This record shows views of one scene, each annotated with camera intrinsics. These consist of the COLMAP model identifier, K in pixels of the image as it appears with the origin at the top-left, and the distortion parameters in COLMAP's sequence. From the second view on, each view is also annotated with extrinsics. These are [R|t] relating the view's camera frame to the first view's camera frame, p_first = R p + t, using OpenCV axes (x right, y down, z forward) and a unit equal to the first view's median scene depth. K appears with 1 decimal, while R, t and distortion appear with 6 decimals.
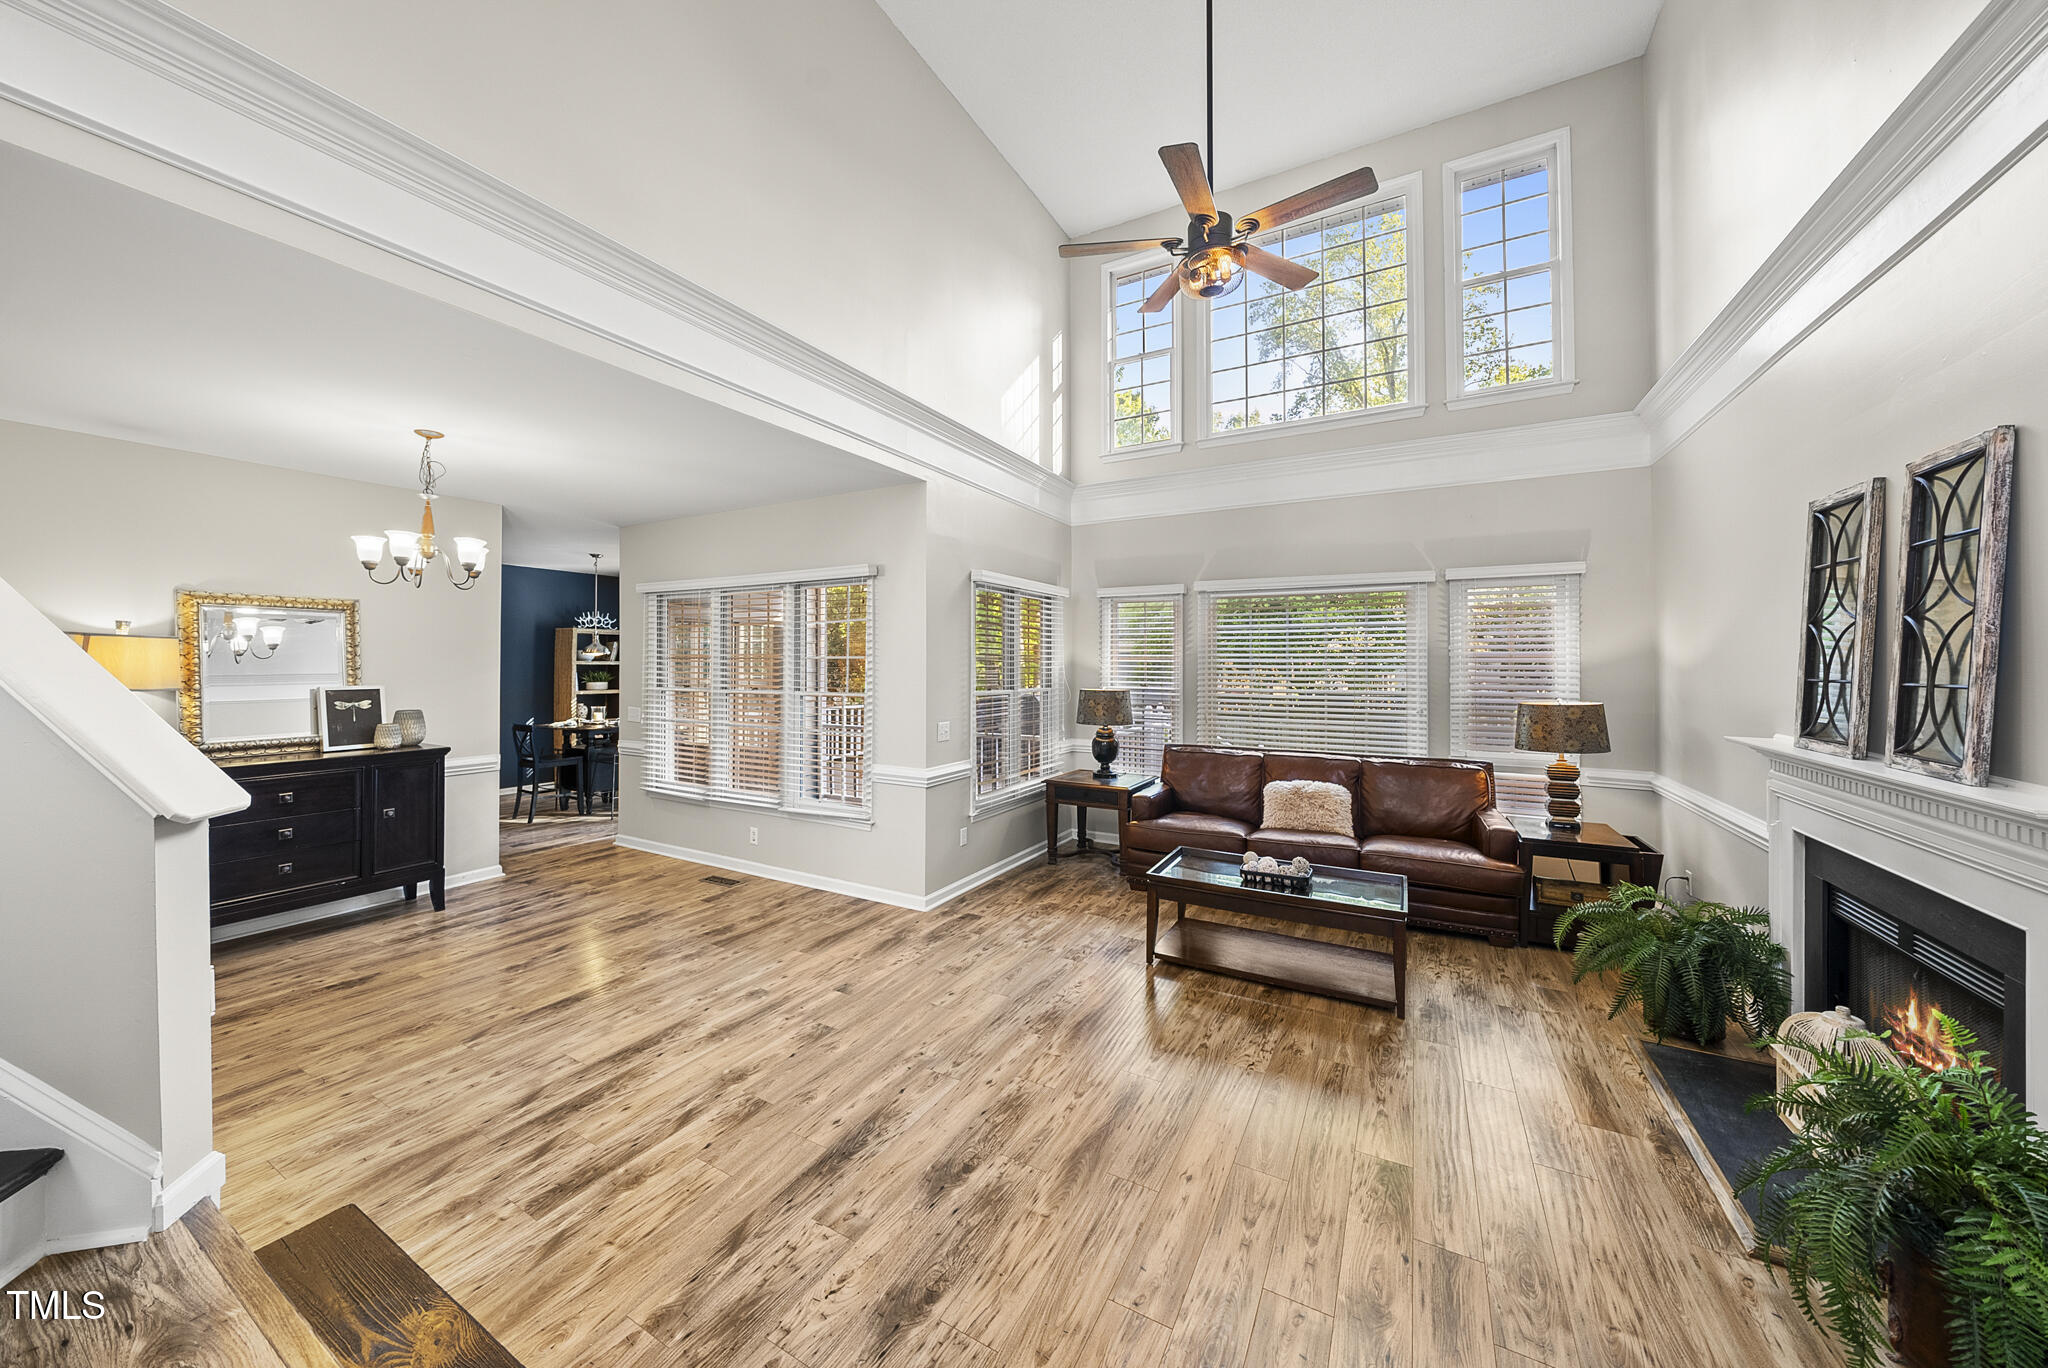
lens RADIAL K [[703.5, 0, 999.9], [0, 703.5, 666.3], [0, 0, 1]] dist [-0.005571, 0.000054]
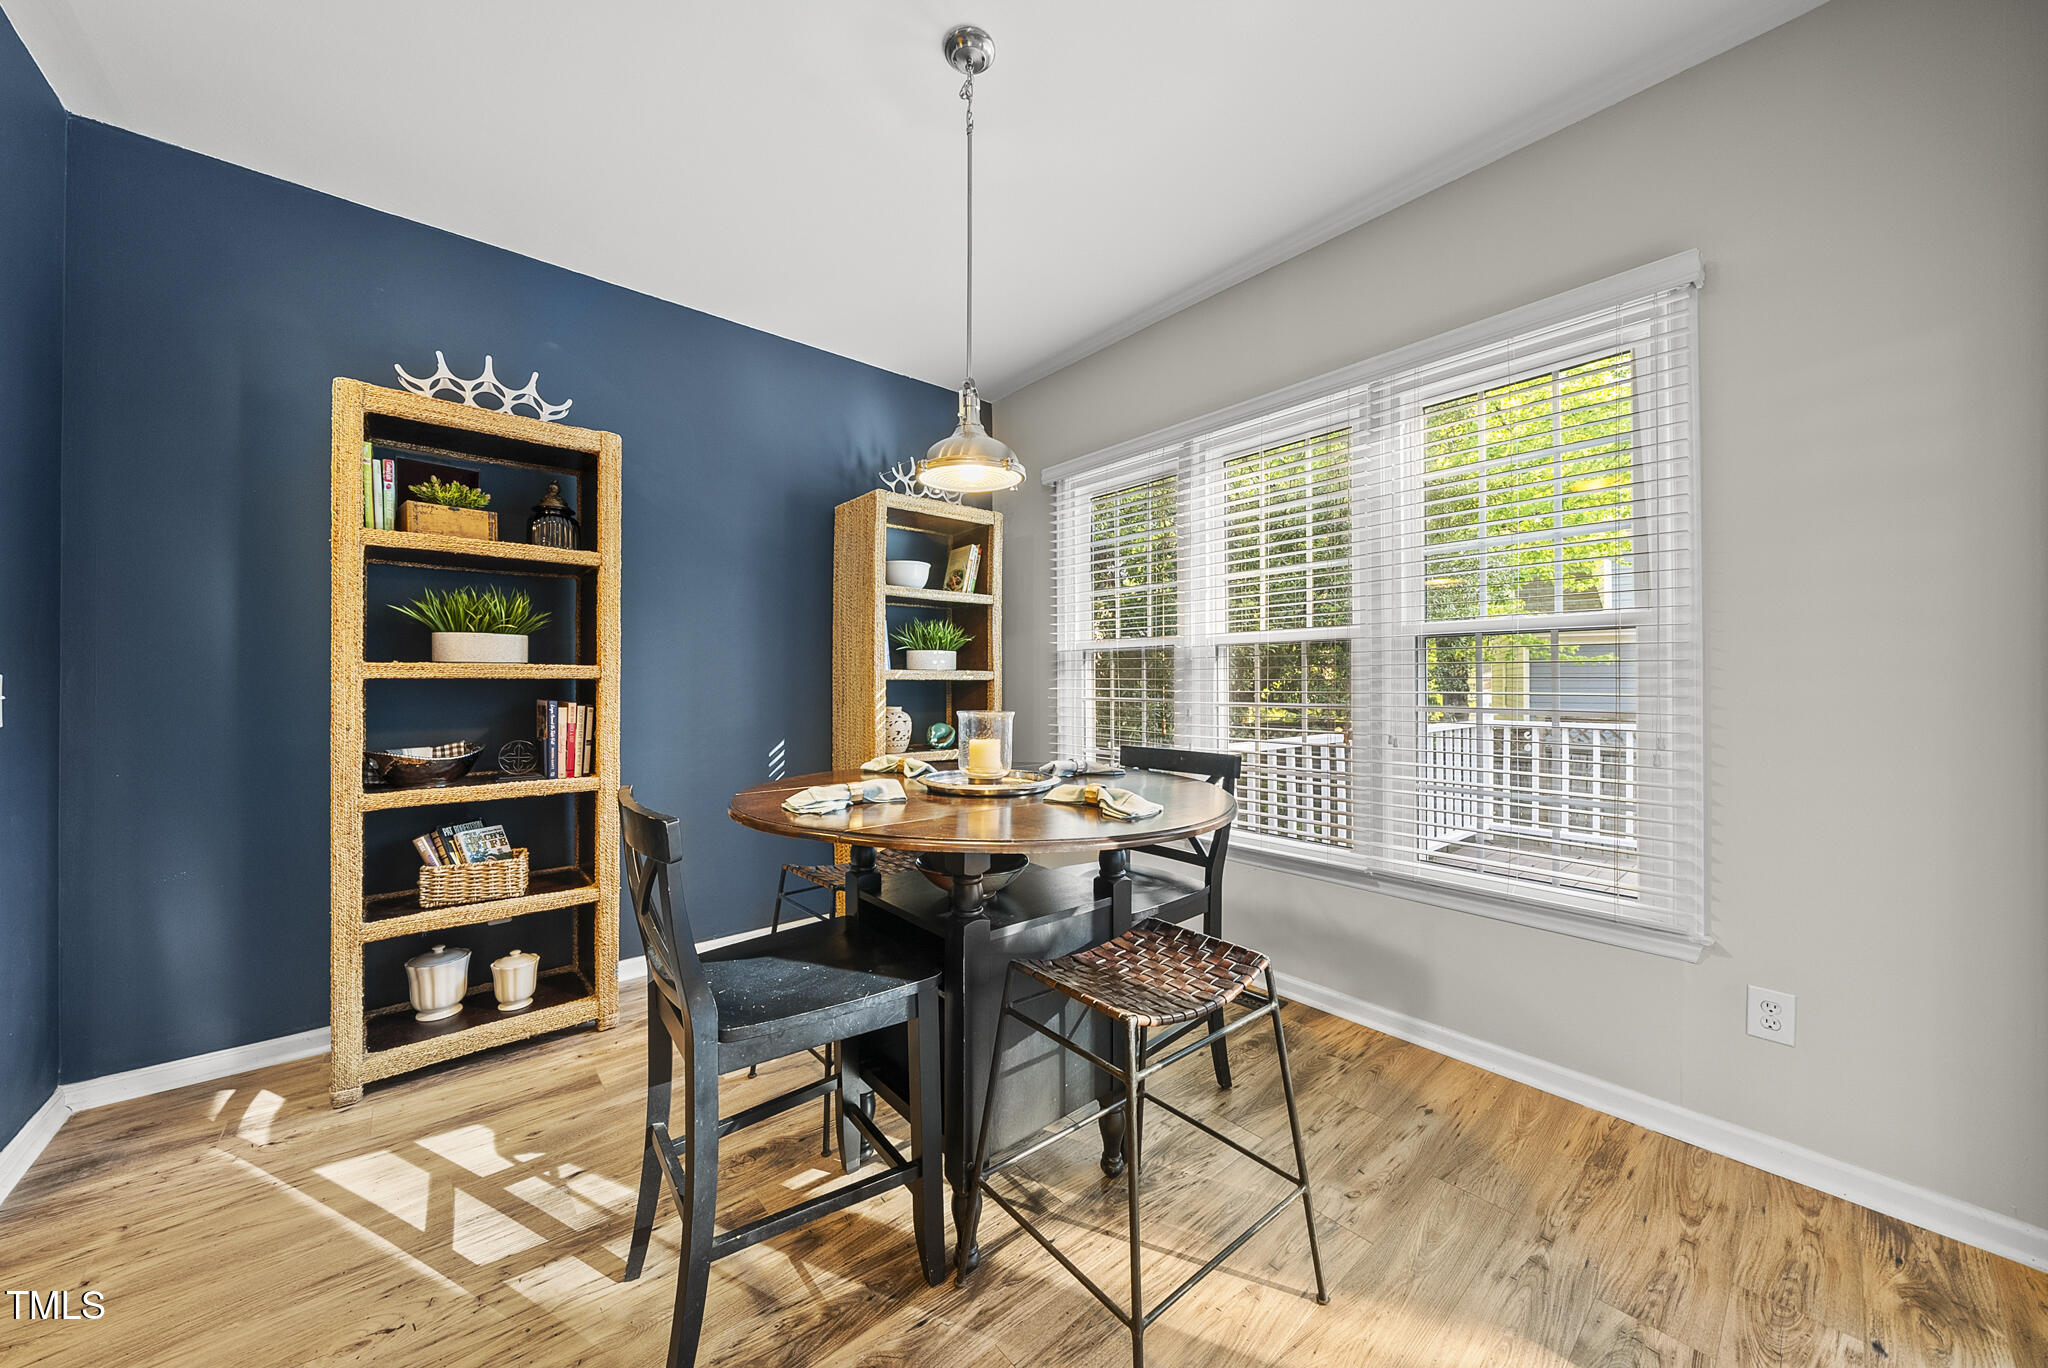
lens RADIAL K [[703.5, 0, 1002.4], [0, 703.5, 678.0], [0, 0, 1]] dist [-0.005571, 0.000054]
pose [[0.939915, -0.006566, -0.341347, -0.896667], [0.004596, 0.999968, -0.006577, 0.086802], [0.341379, 0.004613, 0.939914, 1.444949]]
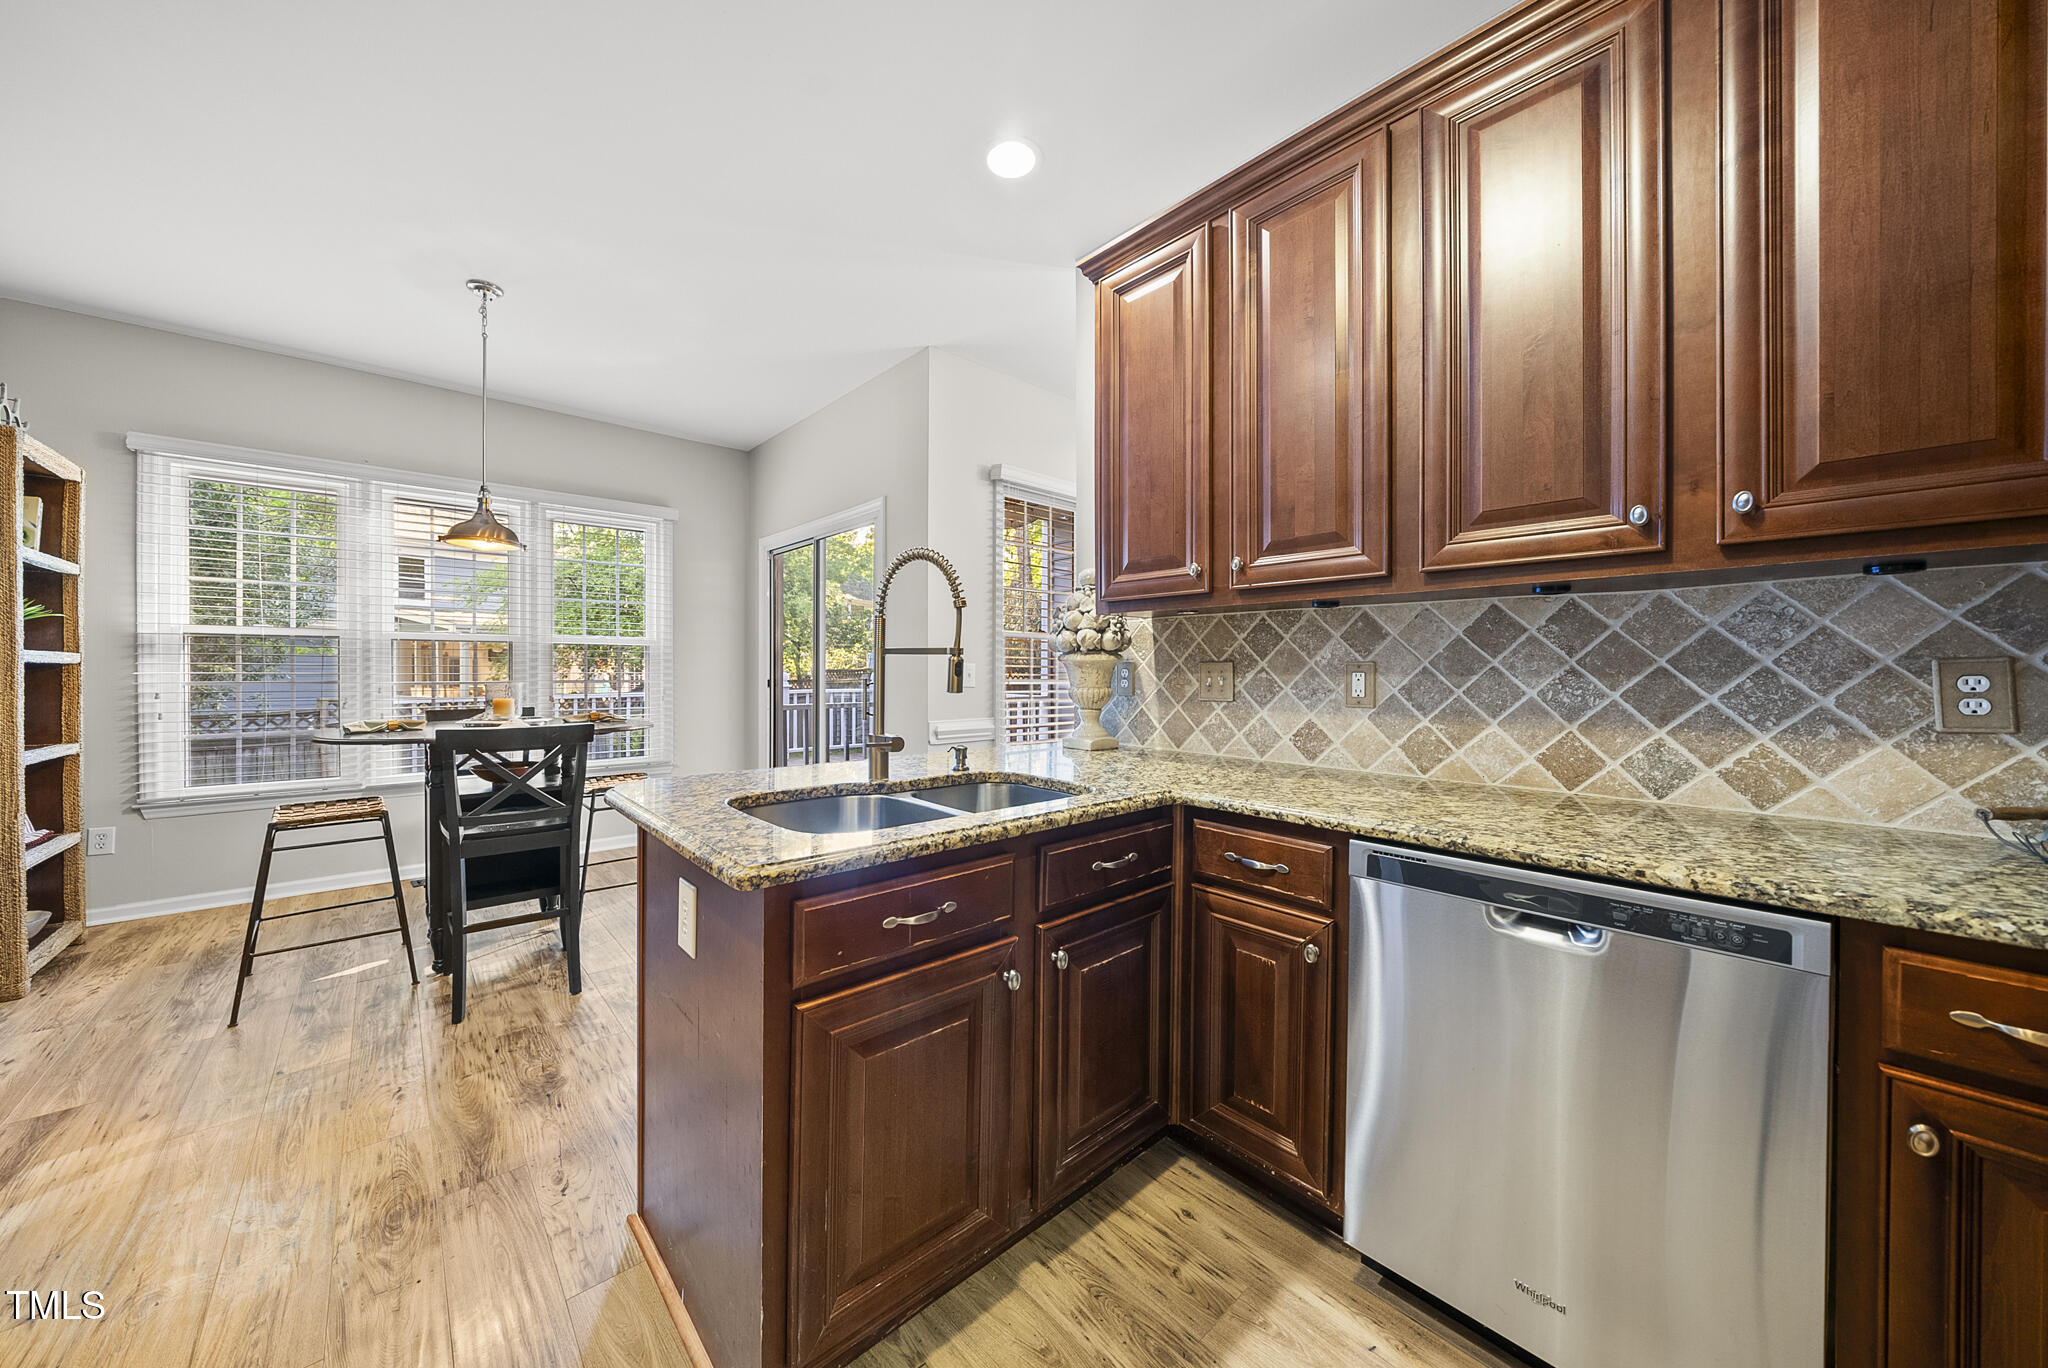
lens RADIAL K [[703.5, 0, 979.8], [0, 703.5, 667.7], [0, 0, 1]] dist [-0.005571, 0.000054]
pose [[0.339759, -0.000288, 0.940512, -1.547612], [0.003405, 0.999994, -0.000923, 0.090751], [-0.940506, 0.003516, 0.339758, 1.127290]]
